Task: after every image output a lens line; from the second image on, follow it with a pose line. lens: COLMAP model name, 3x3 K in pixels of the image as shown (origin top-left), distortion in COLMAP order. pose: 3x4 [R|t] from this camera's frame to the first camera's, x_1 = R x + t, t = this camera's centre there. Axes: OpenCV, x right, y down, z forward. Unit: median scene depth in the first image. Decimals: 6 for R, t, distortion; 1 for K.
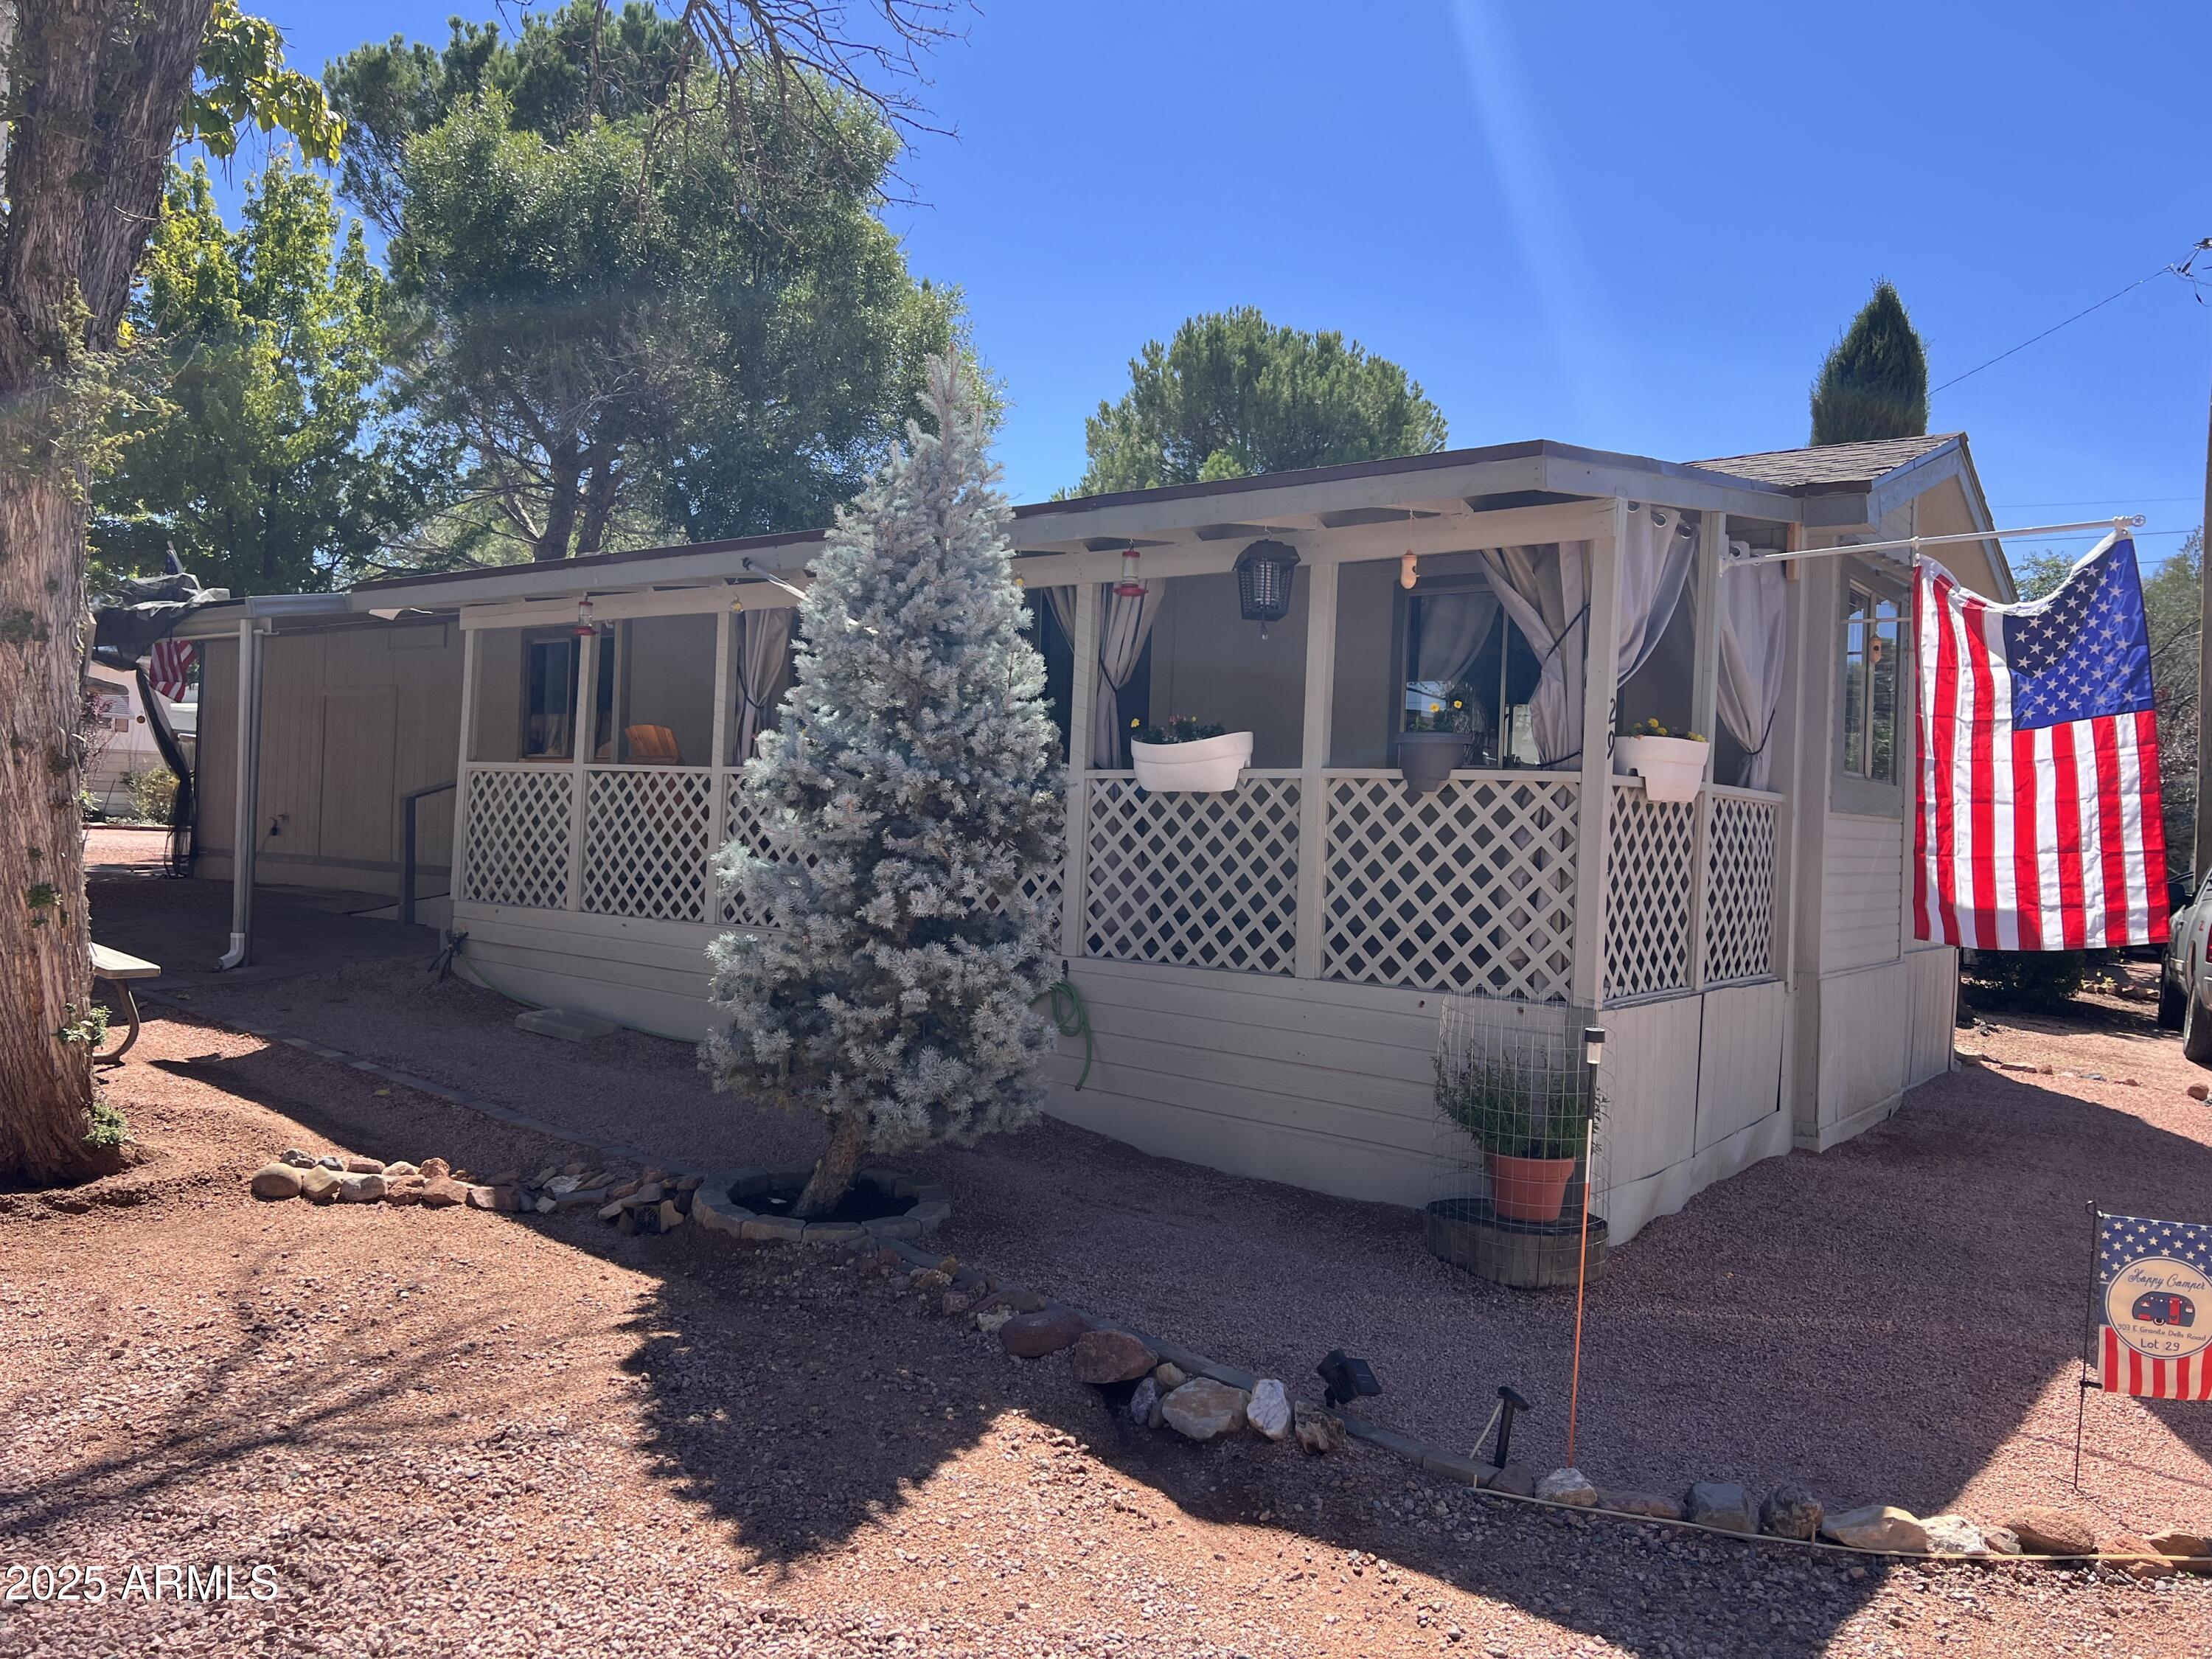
lens RADIAL K [[1676.5, 0, 1115.7], [0, 1676.5, 815.3], [0, 0, 1]] dist [0.068860, -0.055586]
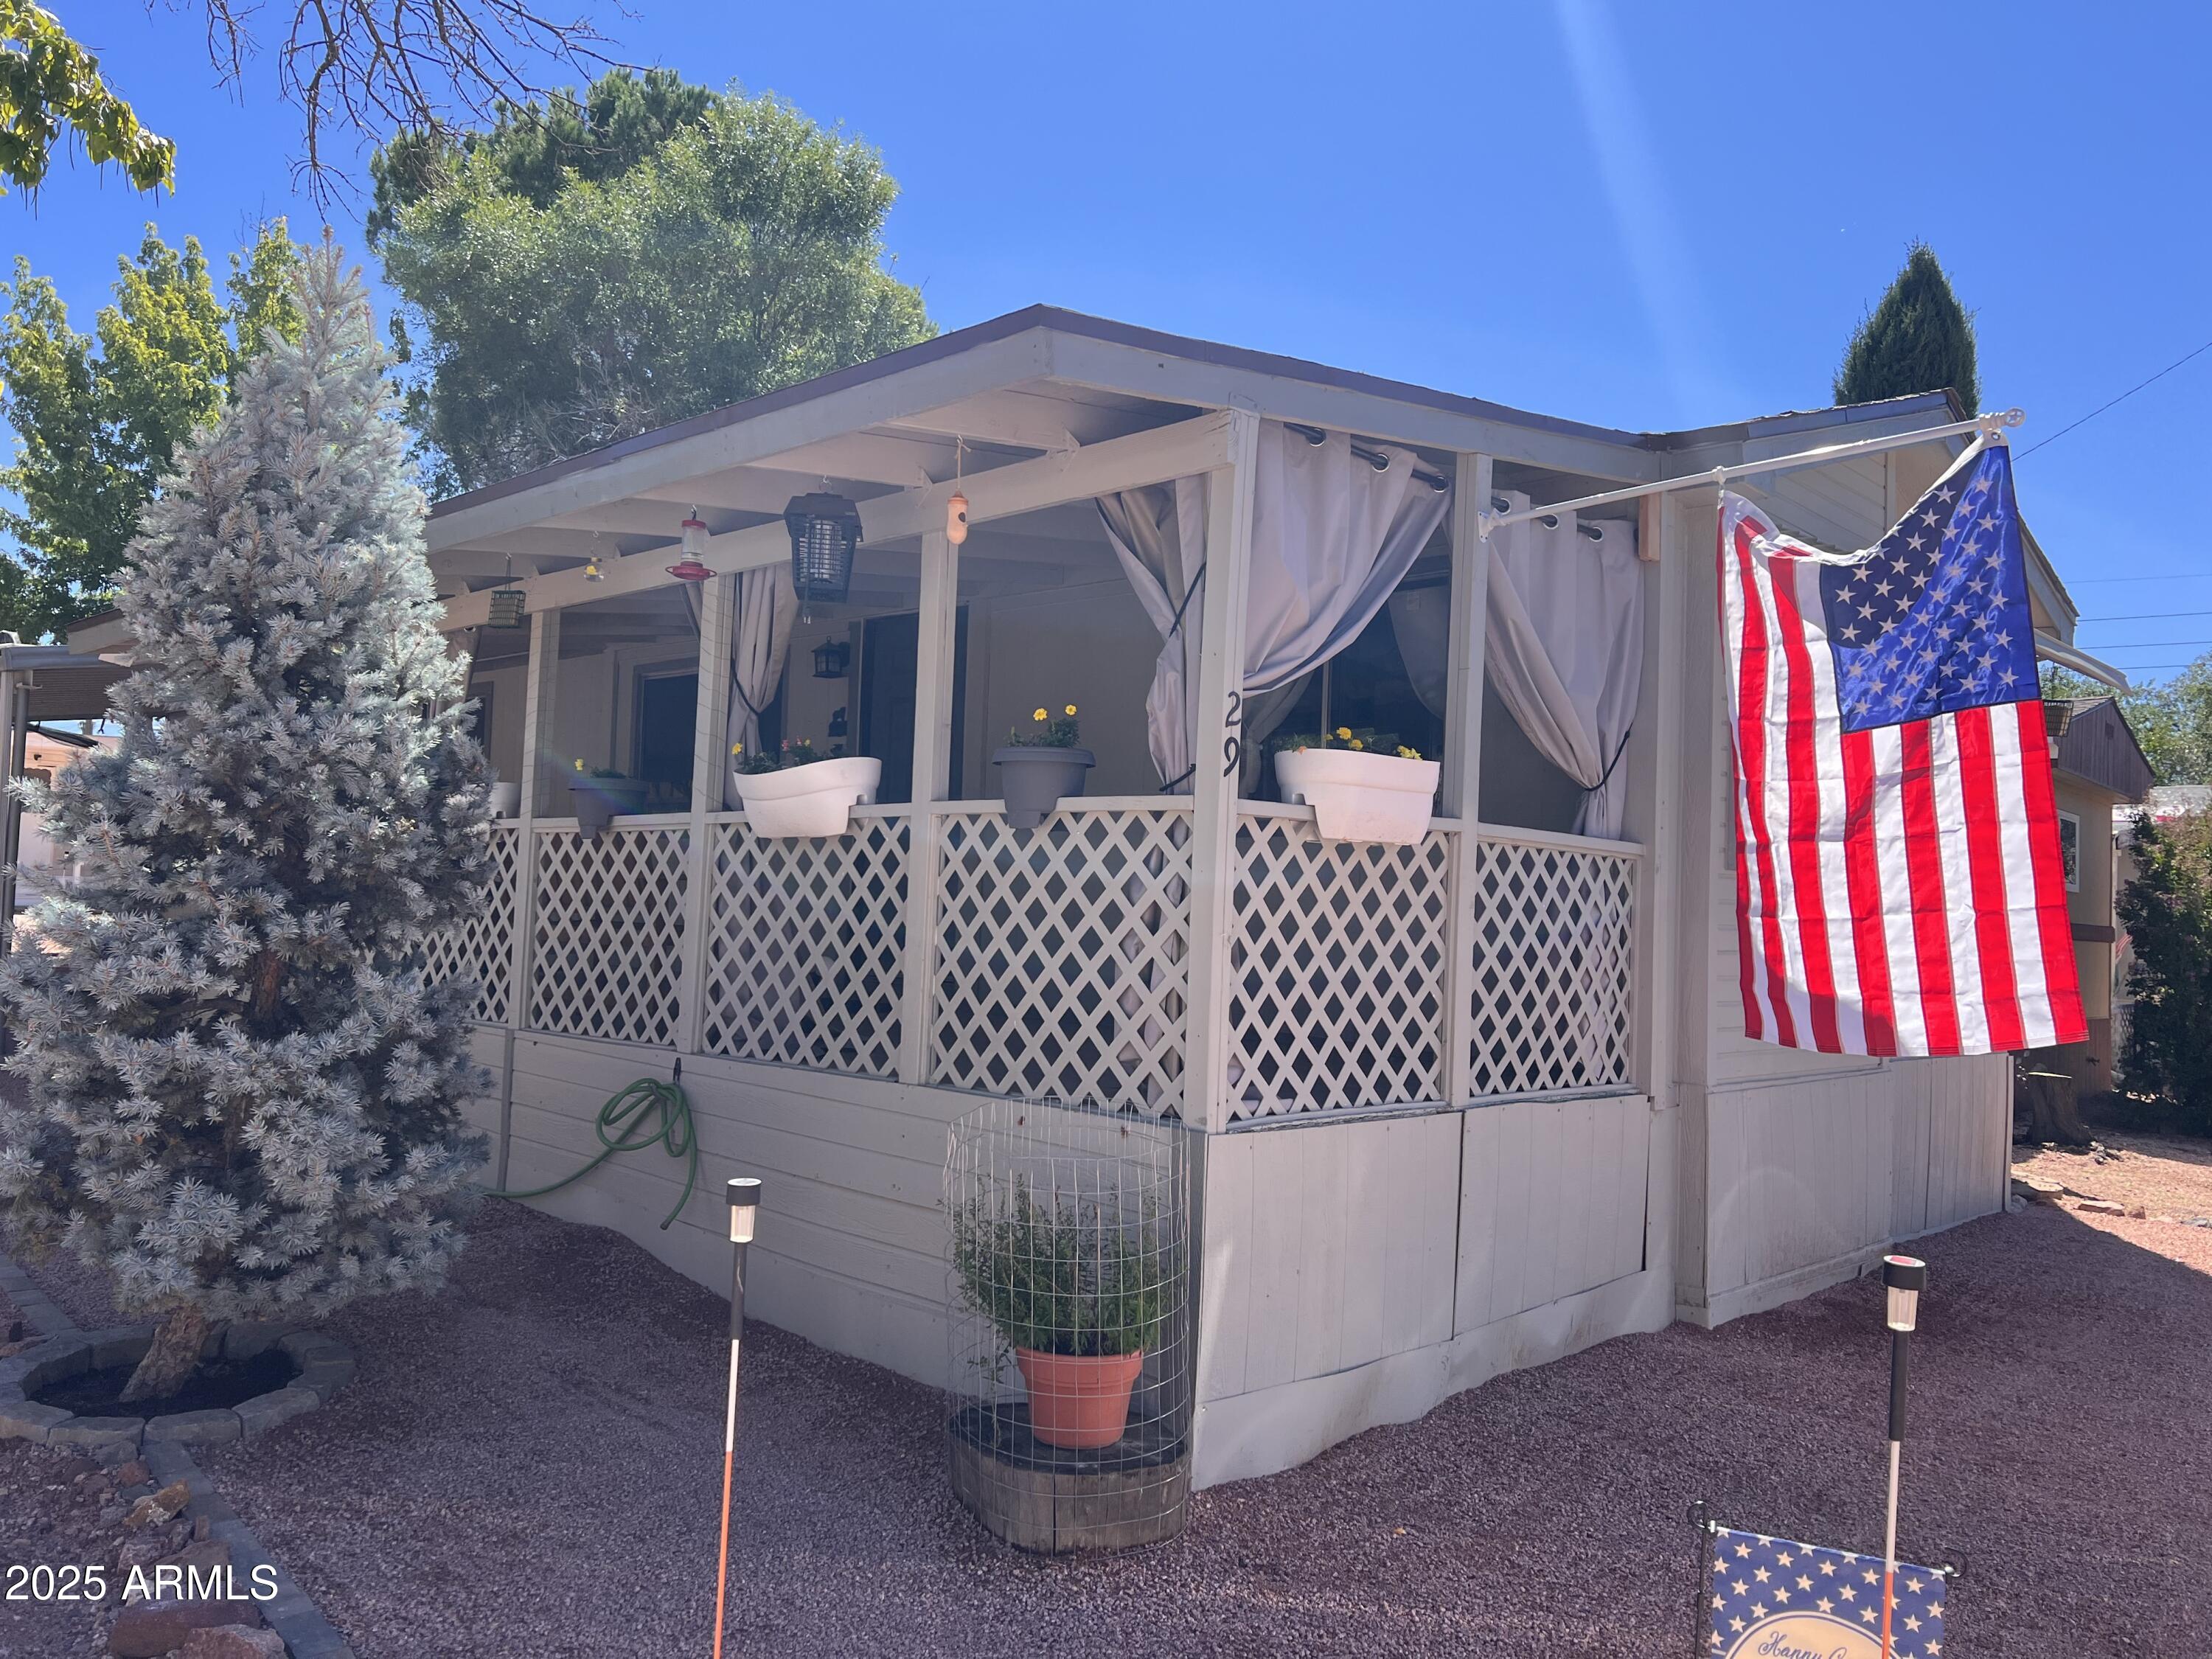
lens RADIAL K [[1676.5, 0, 1096.2], [0, 1676.5, 837.3], [0, 0, 1]] dist [0.068860, -0.055586]
pose [[0.992494, -0.003595, -0.122239, 0.307019], [-0.001773, 0.999040, -0.043777, 0.021988], [0.122279, 0.043665, 0.991535, 0.282750]]
